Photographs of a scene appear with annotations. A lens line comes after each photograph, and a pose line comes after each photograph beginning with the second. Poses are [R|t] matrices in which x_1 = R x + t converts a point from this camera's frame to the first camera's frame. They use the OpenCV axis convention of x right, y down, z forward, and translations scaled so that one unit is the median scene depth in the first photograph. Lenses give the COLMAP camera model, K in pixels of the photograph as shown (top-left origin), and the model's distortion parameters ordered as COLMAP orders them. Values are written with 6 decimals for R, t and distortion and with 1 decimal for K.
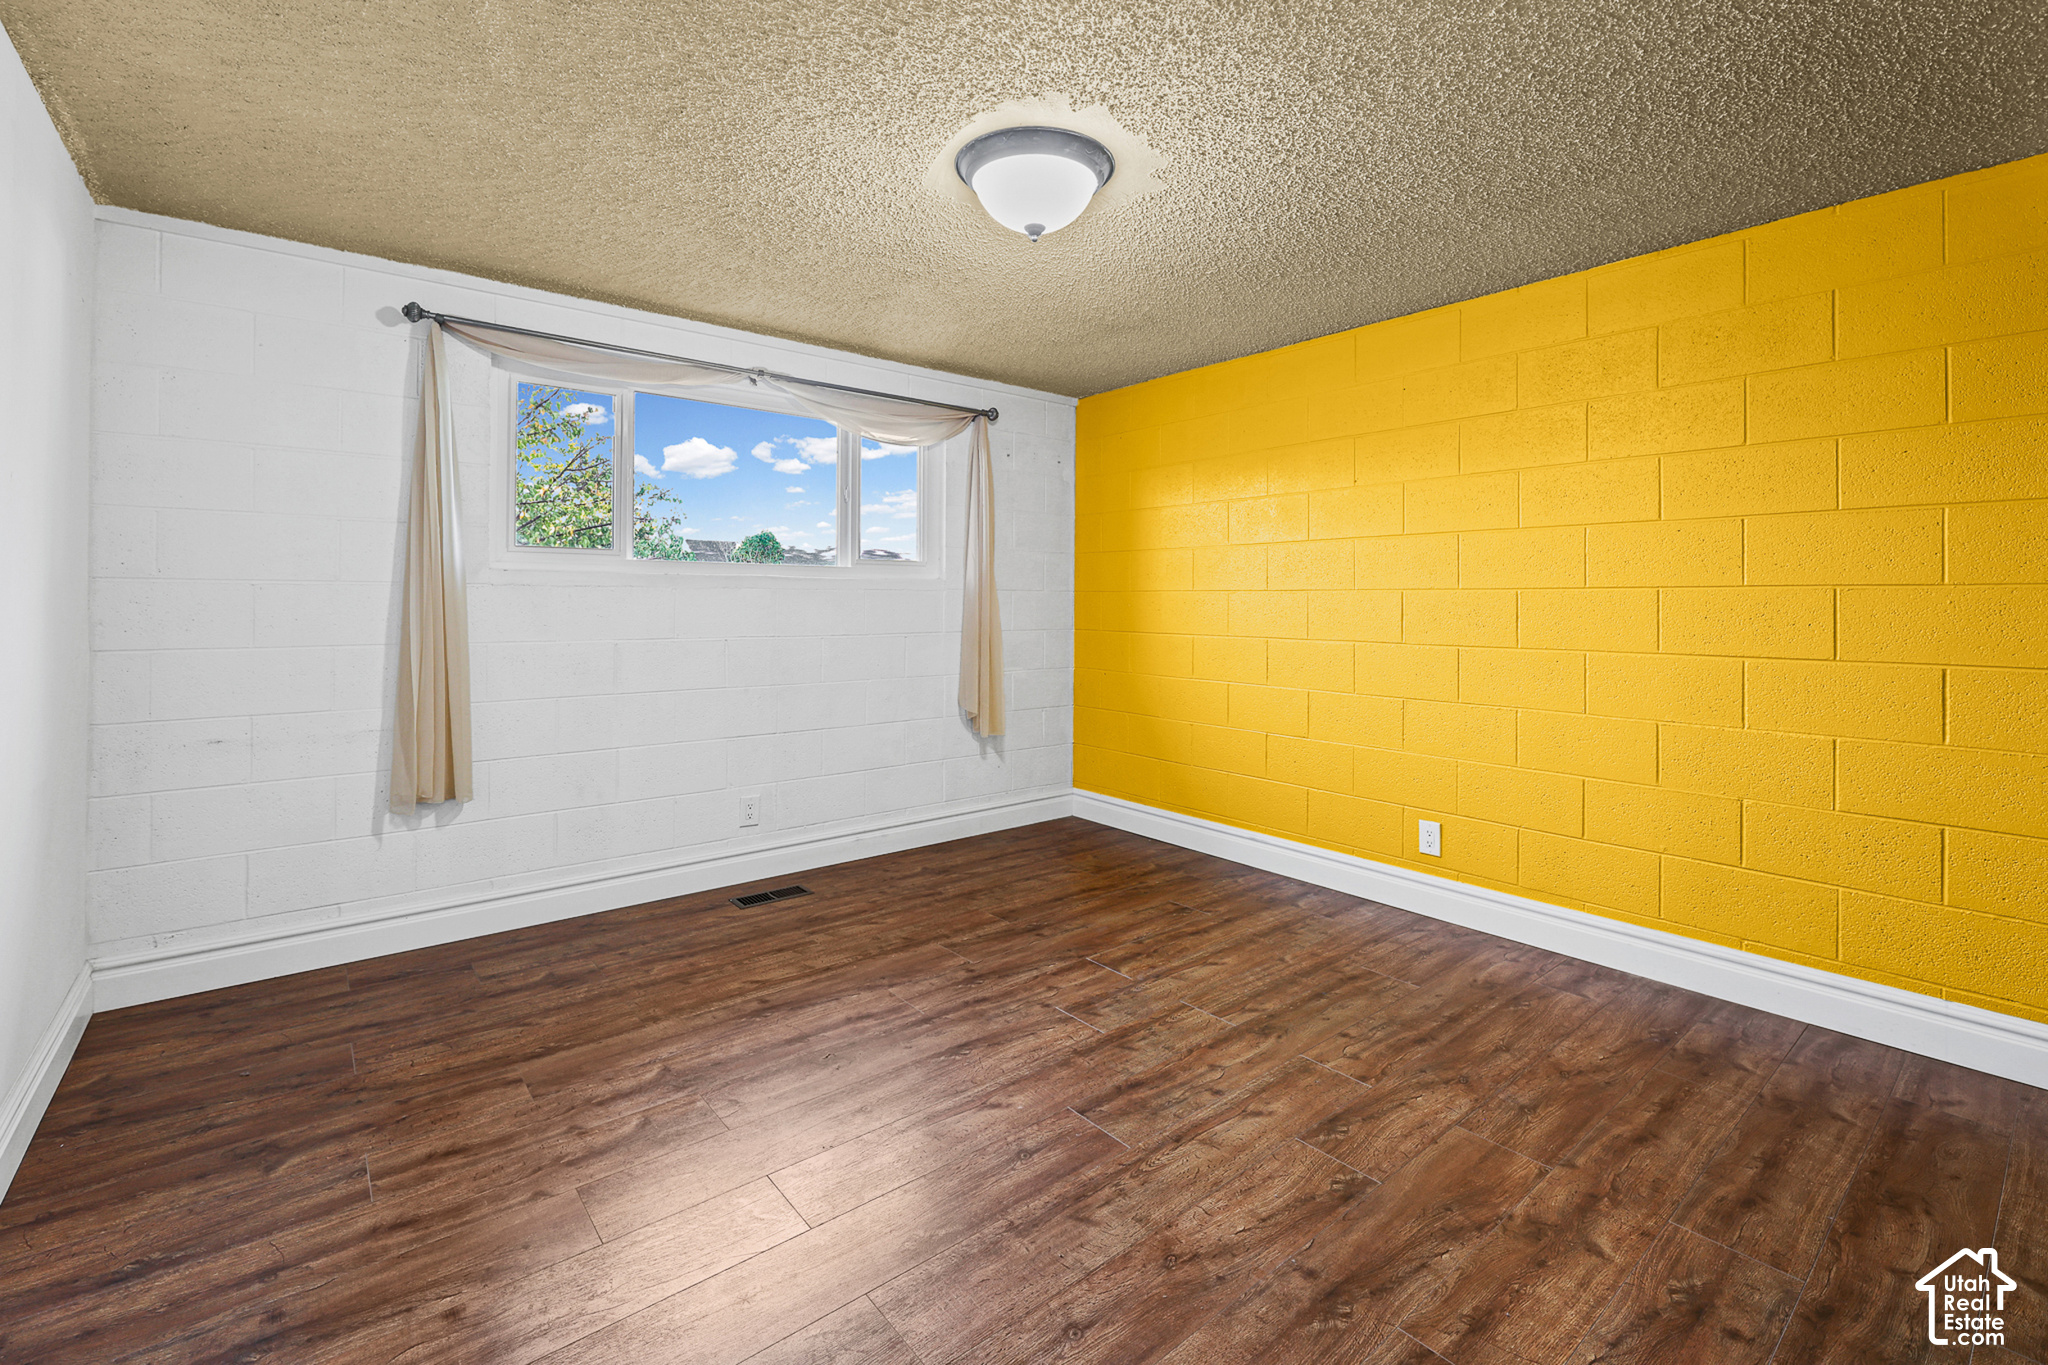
lens RADIAL K [[859.2, 0, 1019.3], [0, 859.2, 612.6], [0, 0, 1]] dist [-0.001902, -0.000526]
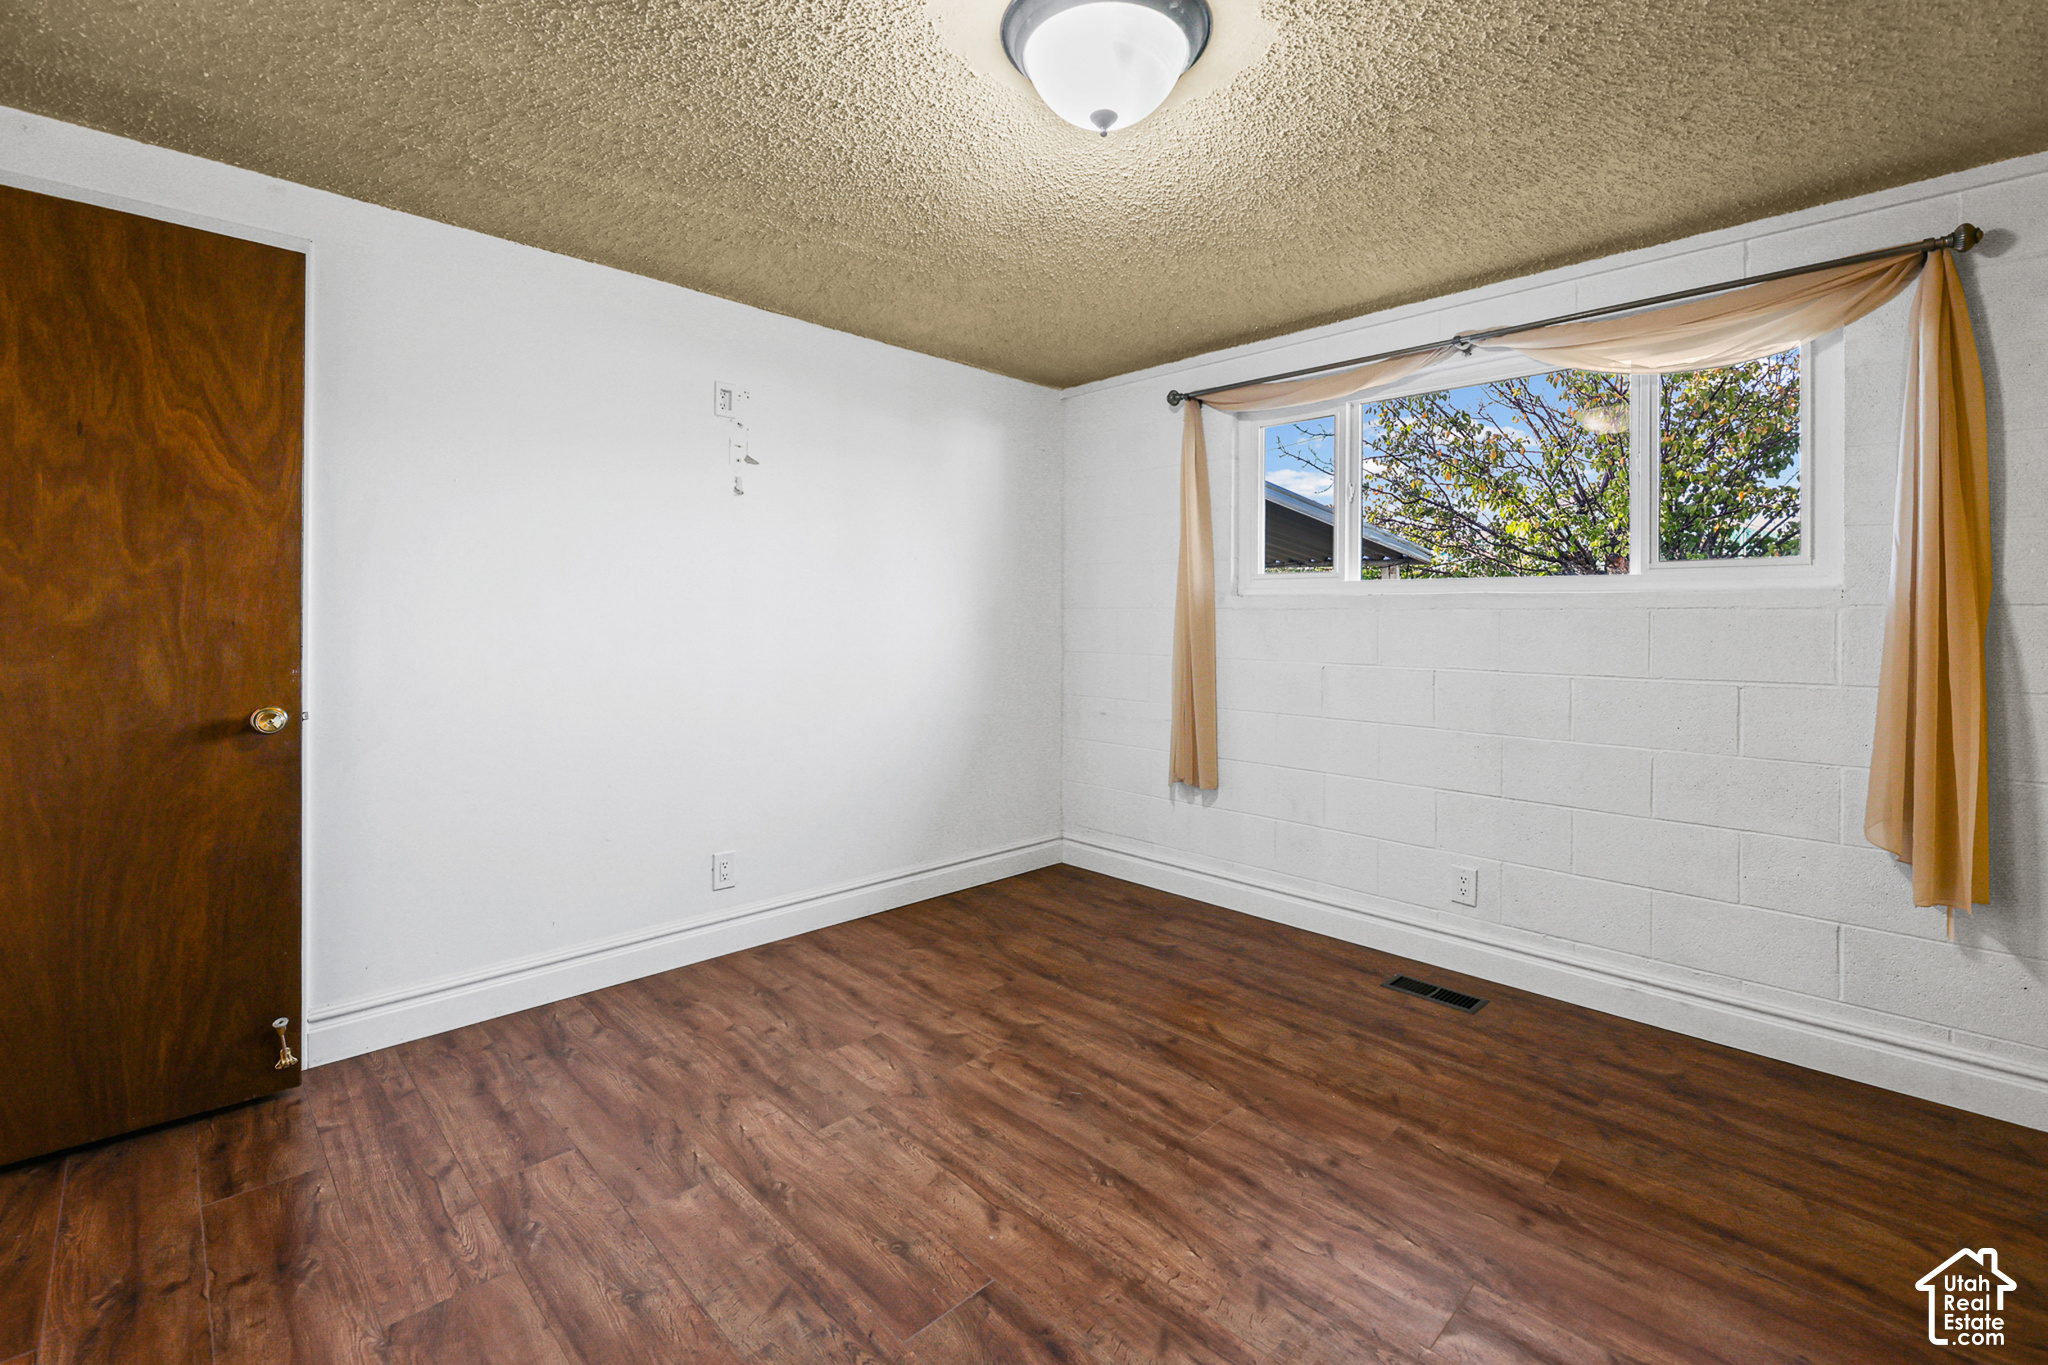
lens RADIAL K [[856.7, 0, 1022.4], [0, 856.7, 643.0], [0, 0, 1]] dist [-0.002752, -0.000839]
pose [[0.135147, 0.026500, -0.990471, 0.601915], [-0.020699, 0.999500, 0.023918, -0.011604], [0.990609, 0.017269, 0.135627, 0.679192]]
